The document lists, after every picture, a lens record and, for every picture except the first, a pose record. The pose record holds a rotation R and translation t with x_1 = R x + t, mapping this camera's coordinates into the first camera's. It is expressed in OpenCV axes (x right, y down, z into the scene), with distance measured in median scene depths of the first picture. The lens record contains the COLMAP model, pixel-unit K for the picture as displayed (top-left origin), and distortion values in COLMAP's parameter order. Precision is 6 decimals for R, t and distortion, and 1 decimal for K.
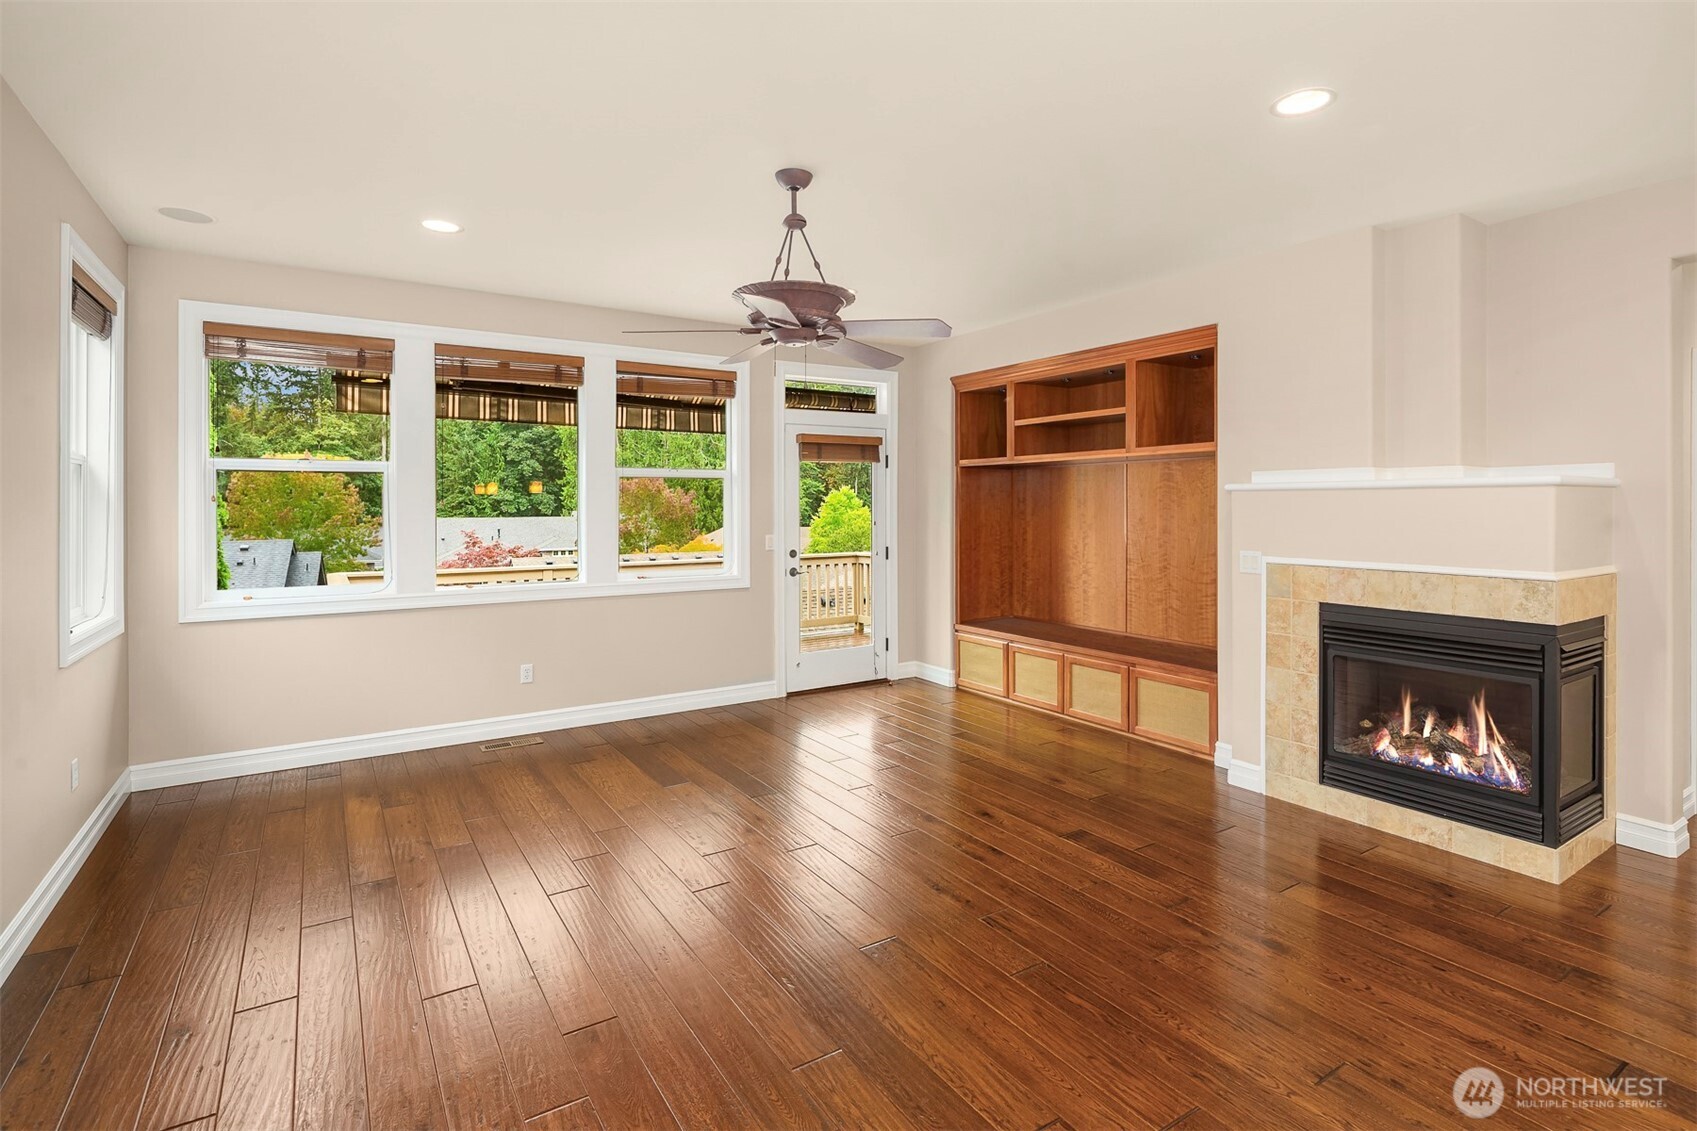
lens RADIAL K [[829.1, 0, 912.6], [0, 829.1, 499.6], [0, 0, 1]] dist [0.001670, -0.000311]
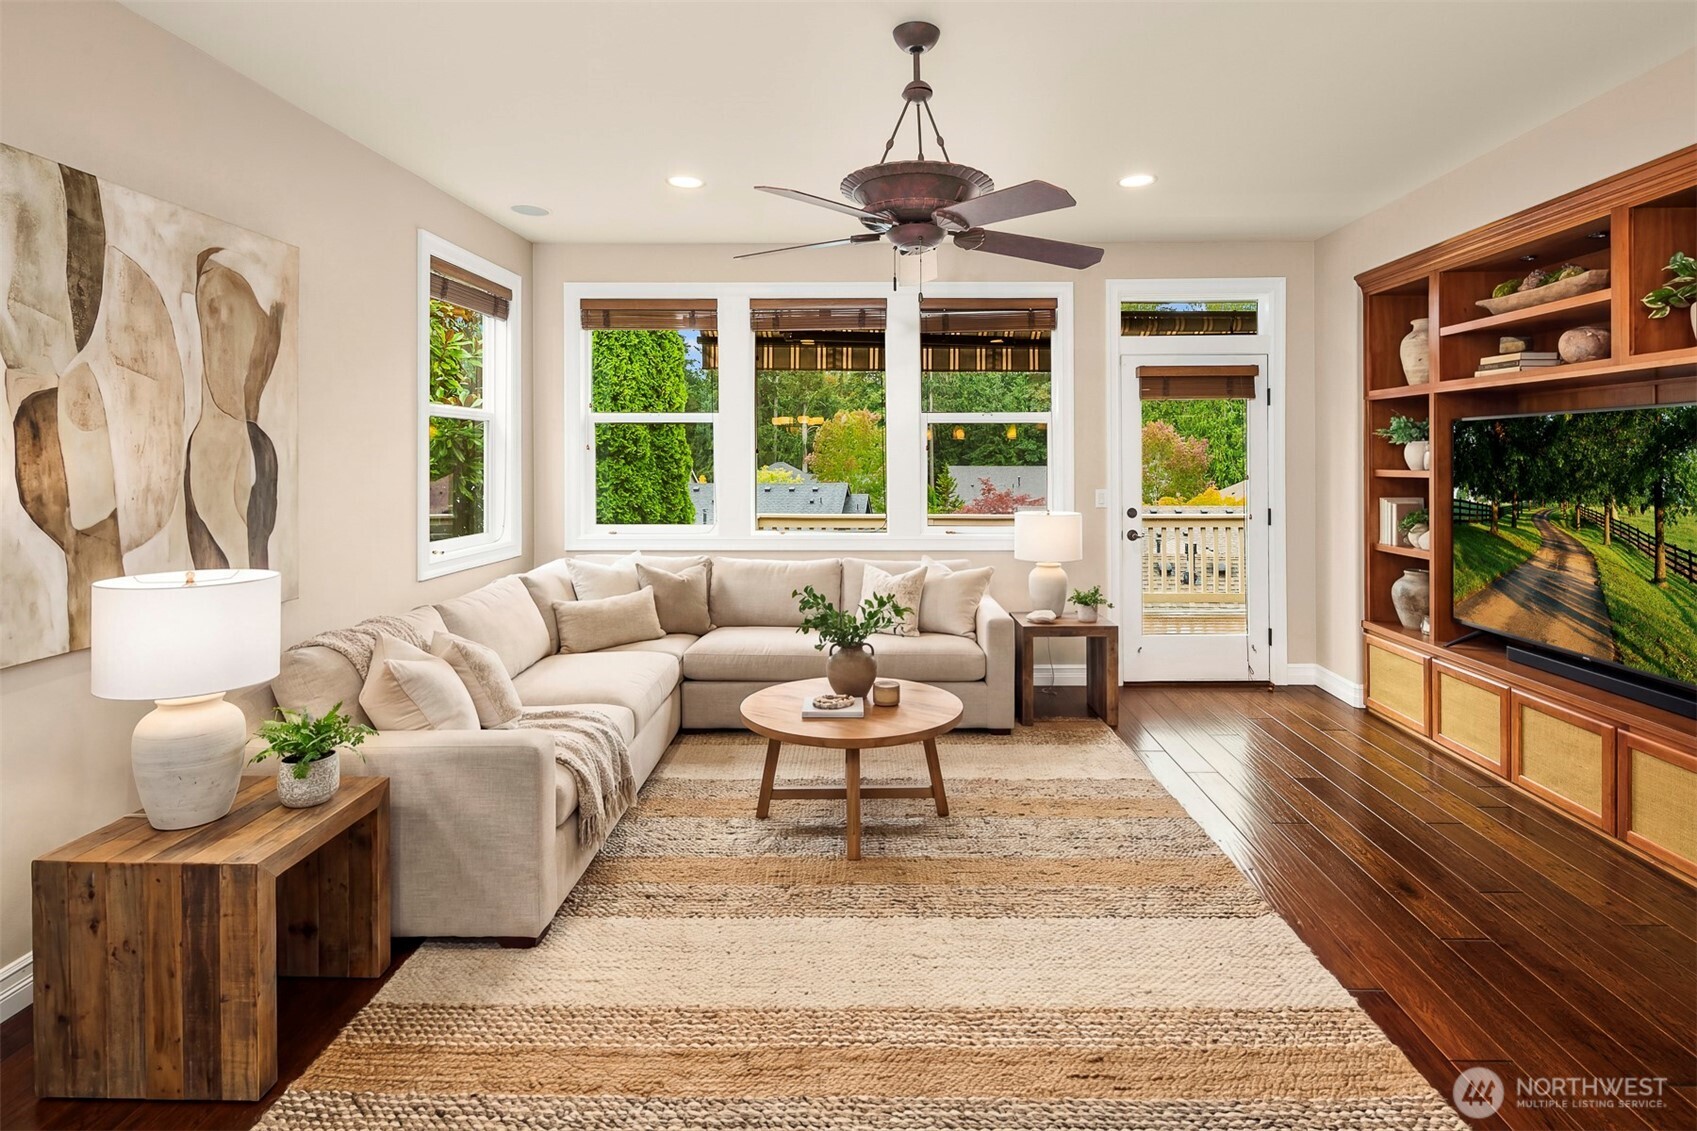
lens RADIAL K [[870.7, 0, 900.2], [0, 870.7, 448.4], [0, 0, 1]] dist [-0.000490, -0.000920]
pose [[0.817815, -0.002288, -0.575477, 0.182915], [0.001905, 0.999997, -0.001268, 0.002239], [0.575479, -0.000059, 0.817817, 0.181625]]
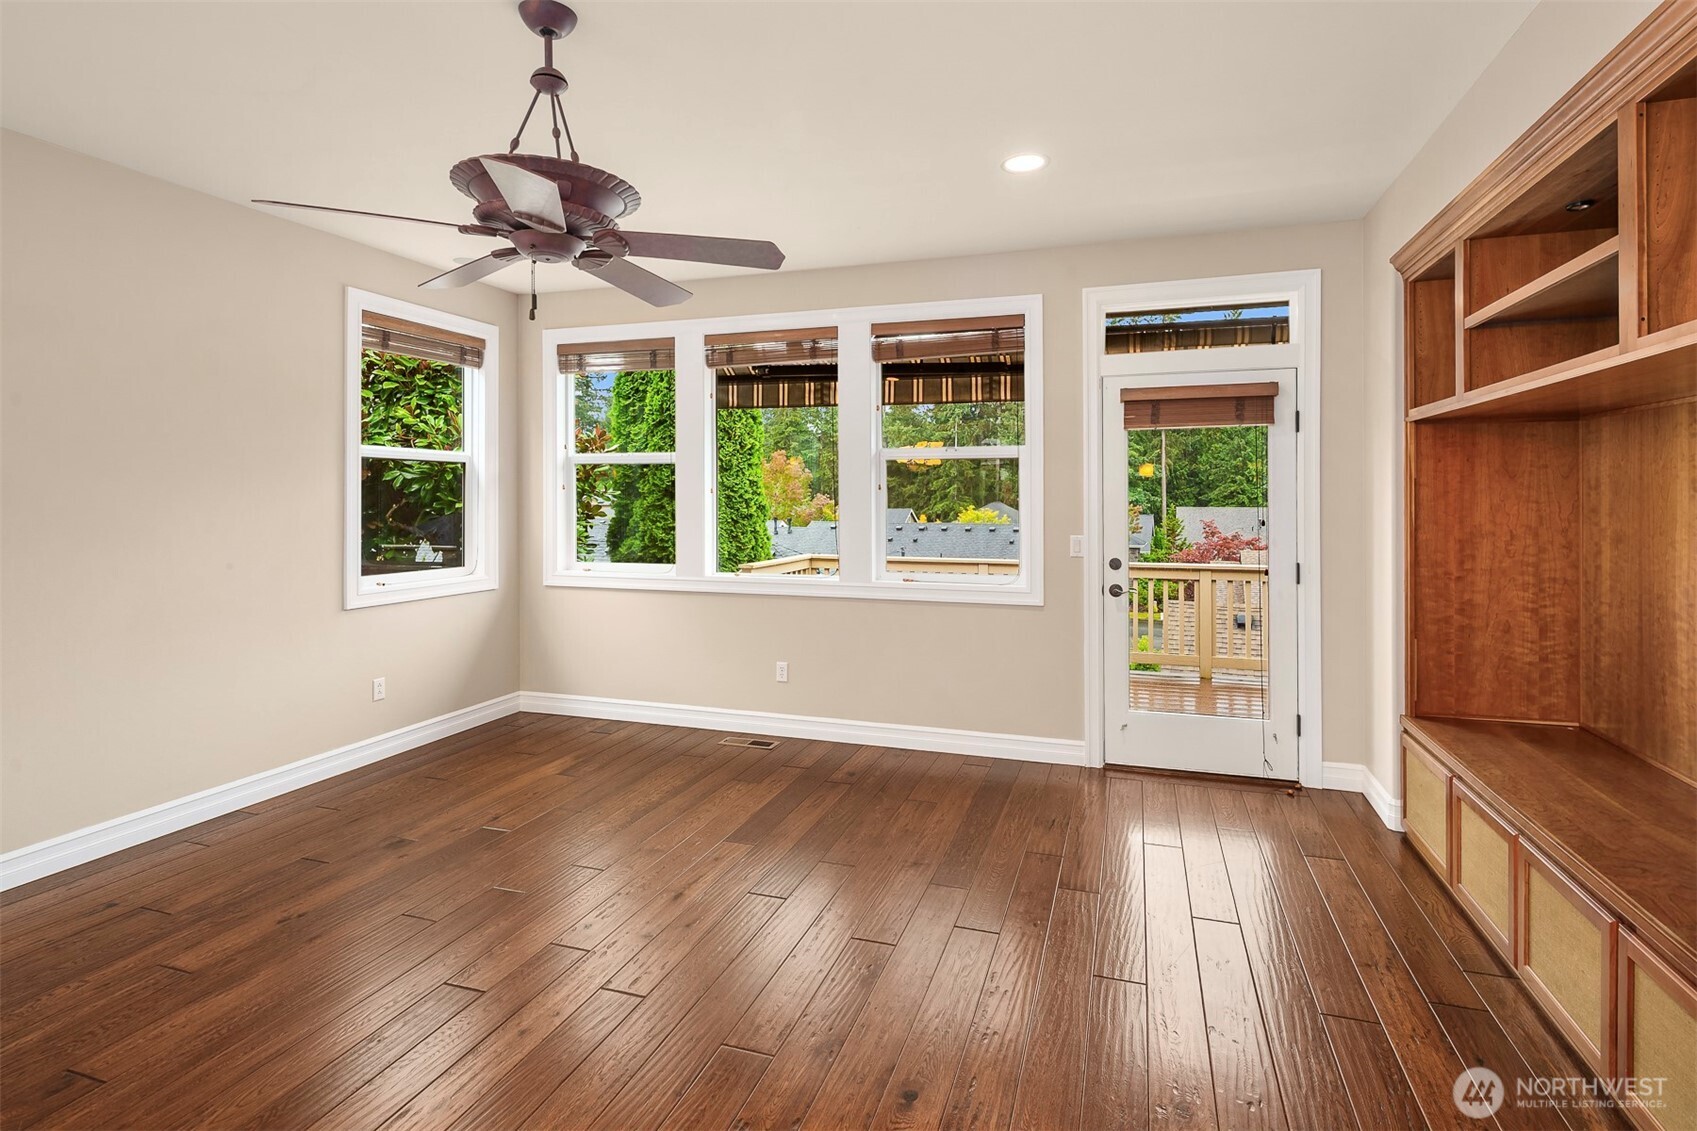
lens RADIAL K [[858.2, 0, 852.9], [0, 858.2, 487.1], [0, 0, 1]] dist [0.001253, -0.001736]
pose [[0.592667, -0.005054, -0.805431, 0.336582], [0.003208, 0.999987, -0.003914, 0.003737], [0.805441, -0.000264, 0.592676, 0.446238]]
